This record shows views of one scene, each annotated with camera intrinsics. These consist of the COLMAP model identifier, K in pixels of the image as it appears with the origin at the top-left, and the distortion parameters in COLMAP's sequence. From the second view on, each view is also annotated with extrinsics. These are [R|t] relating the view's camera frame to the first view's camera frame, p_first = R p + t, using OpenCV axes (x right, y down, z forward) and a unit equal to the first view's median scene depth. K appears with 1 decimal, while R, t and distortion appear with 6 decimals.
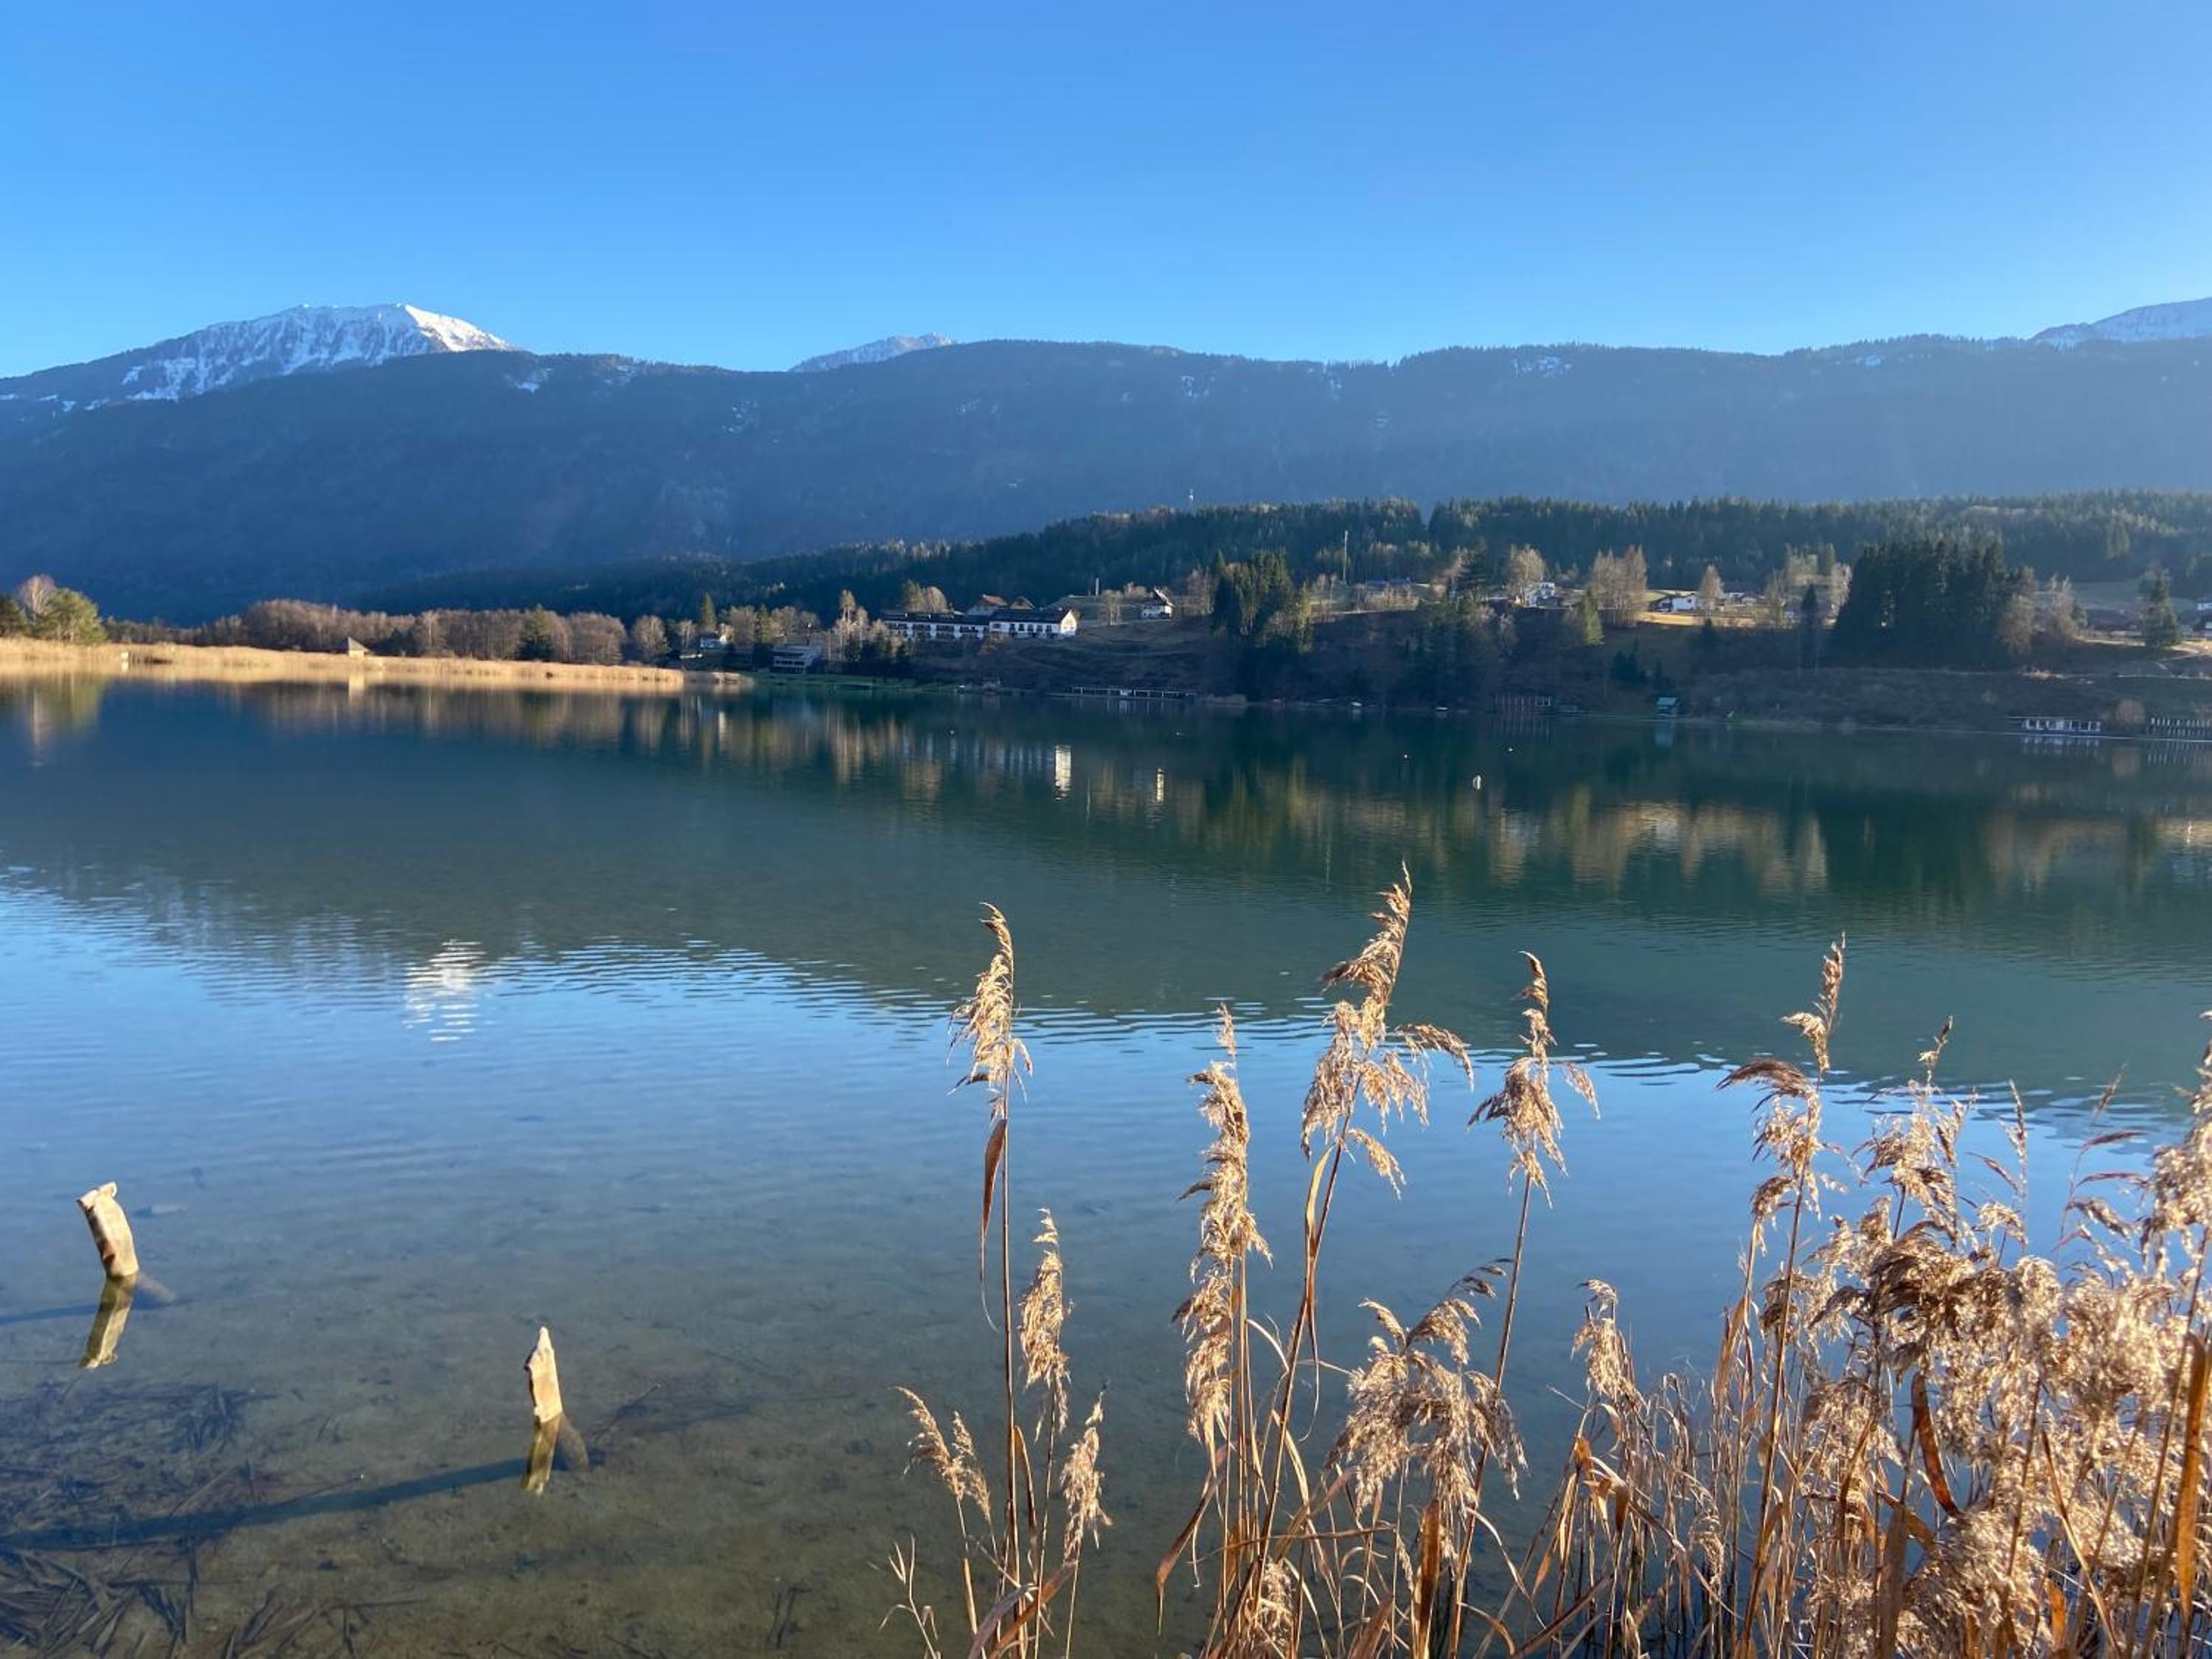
lens RADIAL K [[1679.4, 0, 1106.0], [0, 1679.4, 829.5], [0, 0, 1]] dist [0.126782, -0.168426]
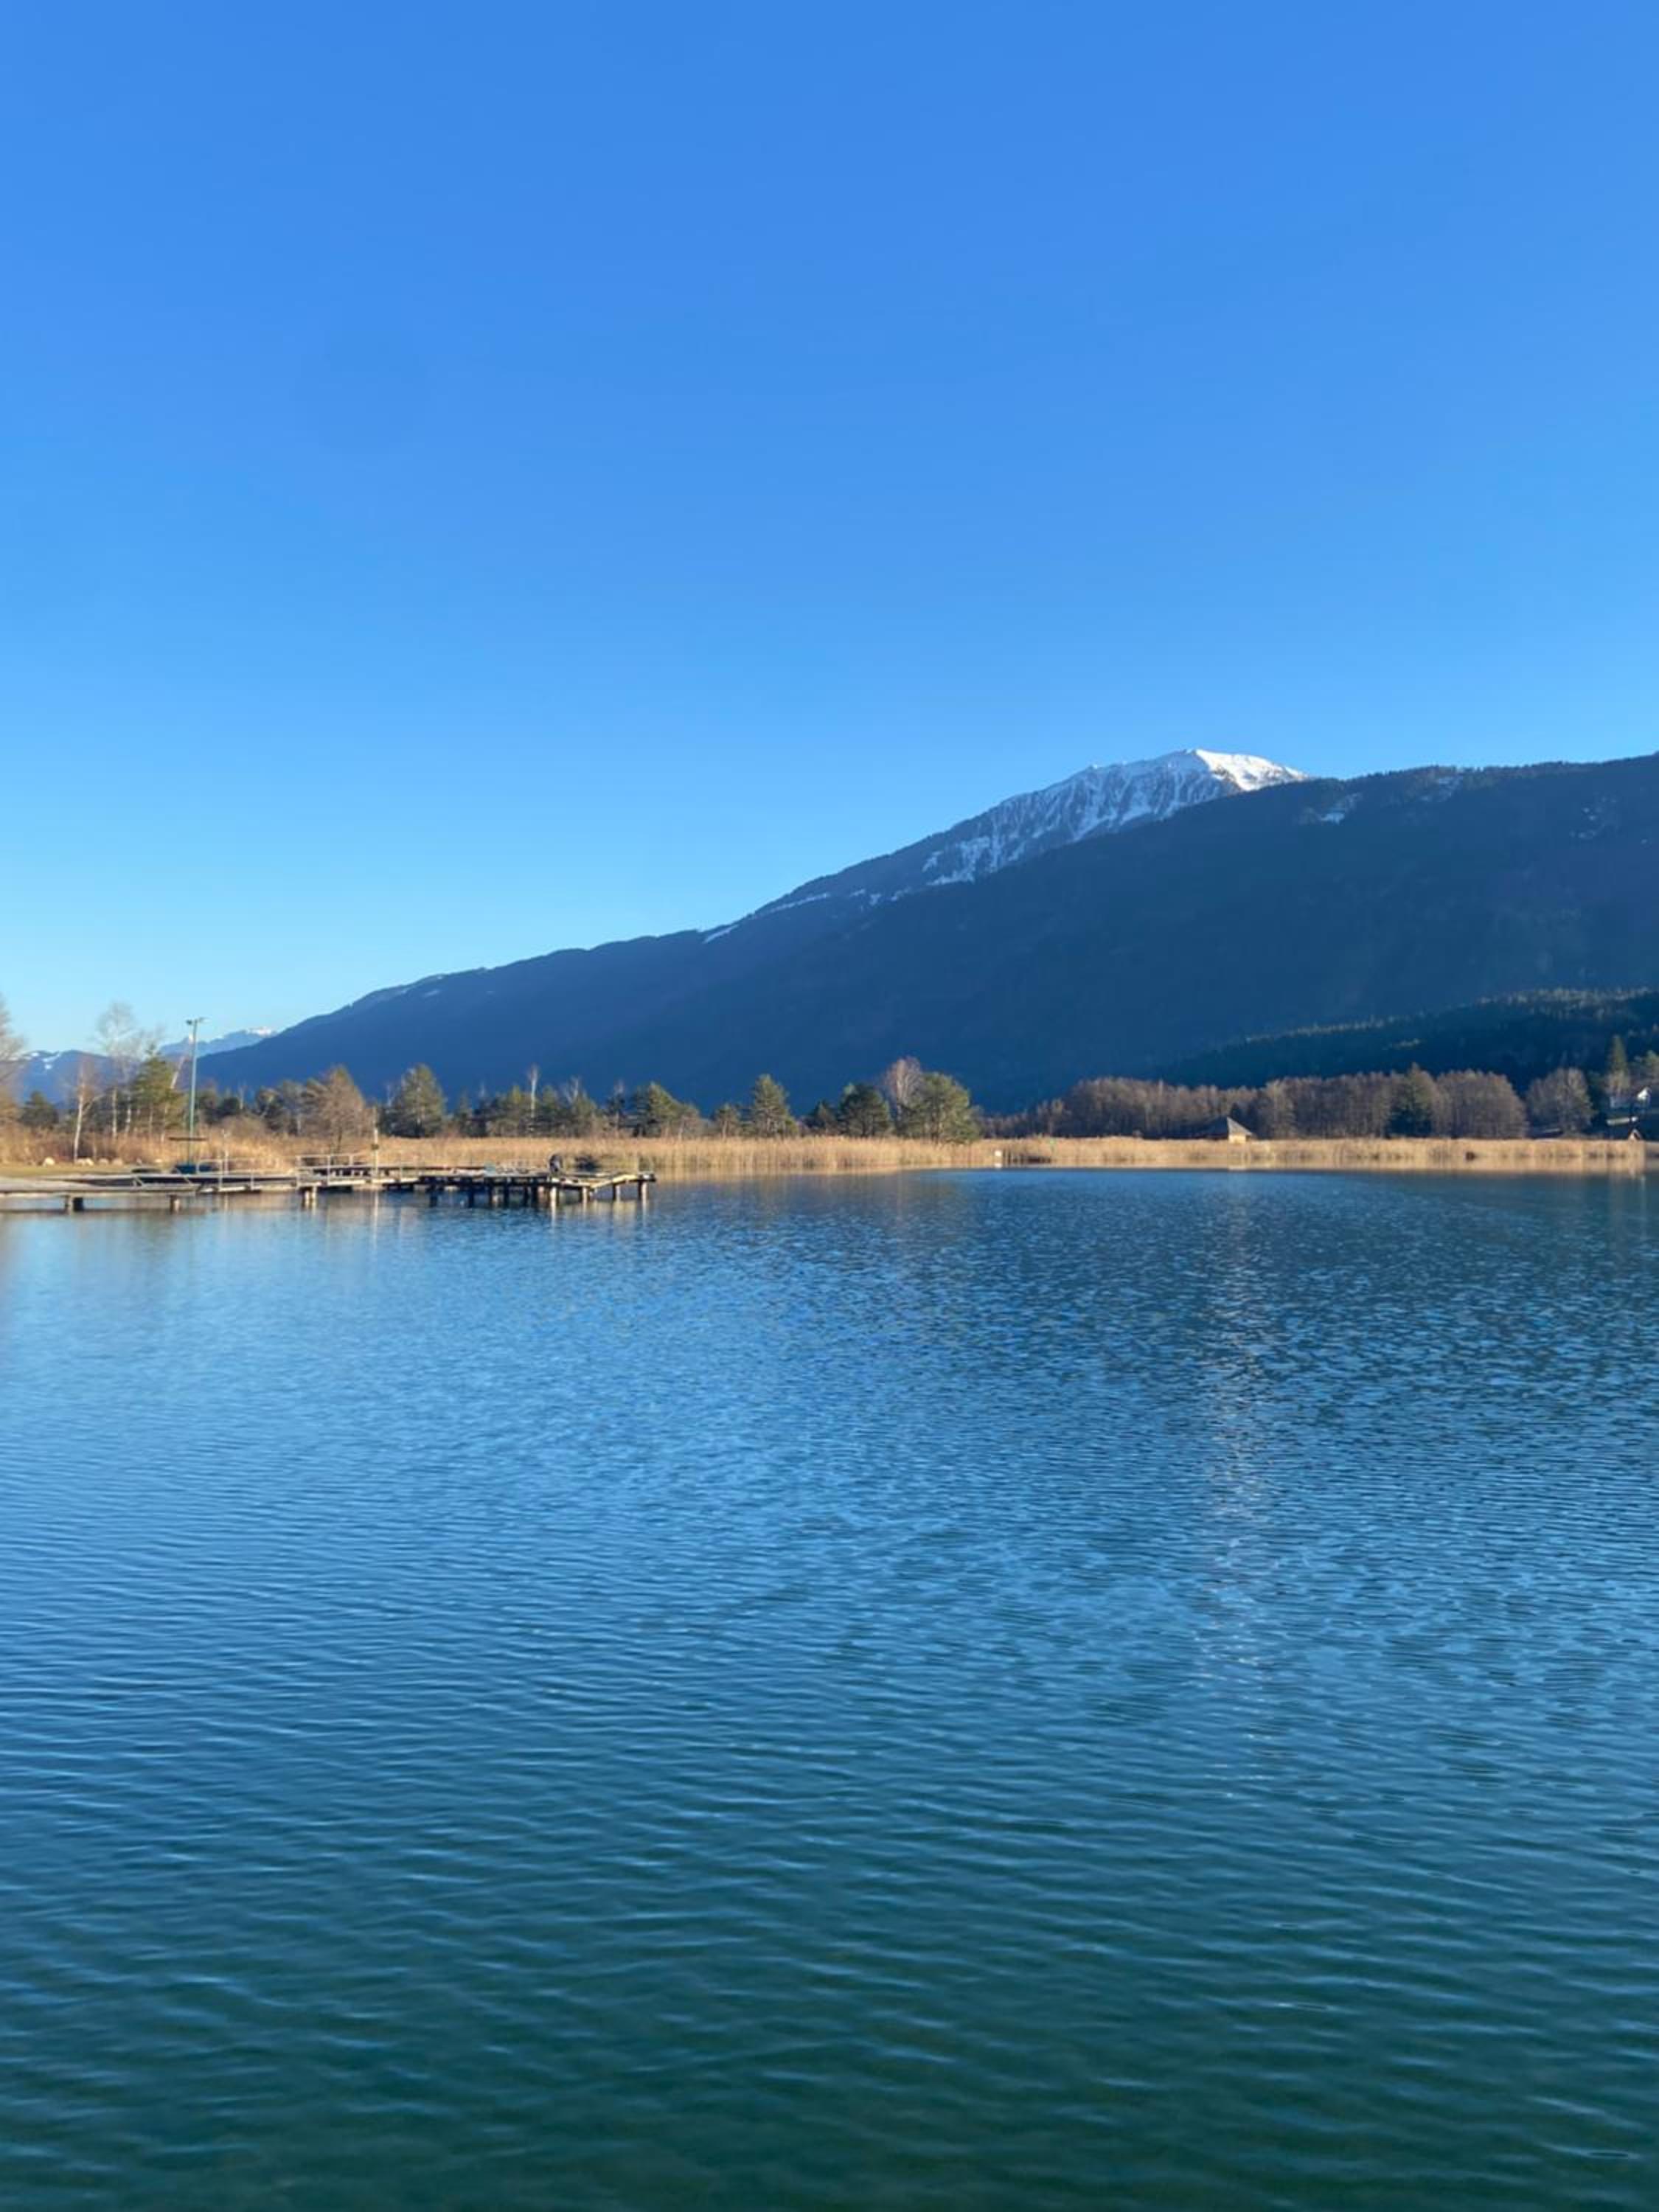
lens RADIAL K [[1679.4, 0, 869.0], [0, 1679.4, 1114.4], [0, 0, 1]] dist [0.126782, -0.168426]
pose [[0.869445, -0.044474, -0.492024, -0.132267], [-0.008063, 0.994530, -0.104143, -0.021177], [0.493965, 0.094514, 0.864330, 0.168123]]
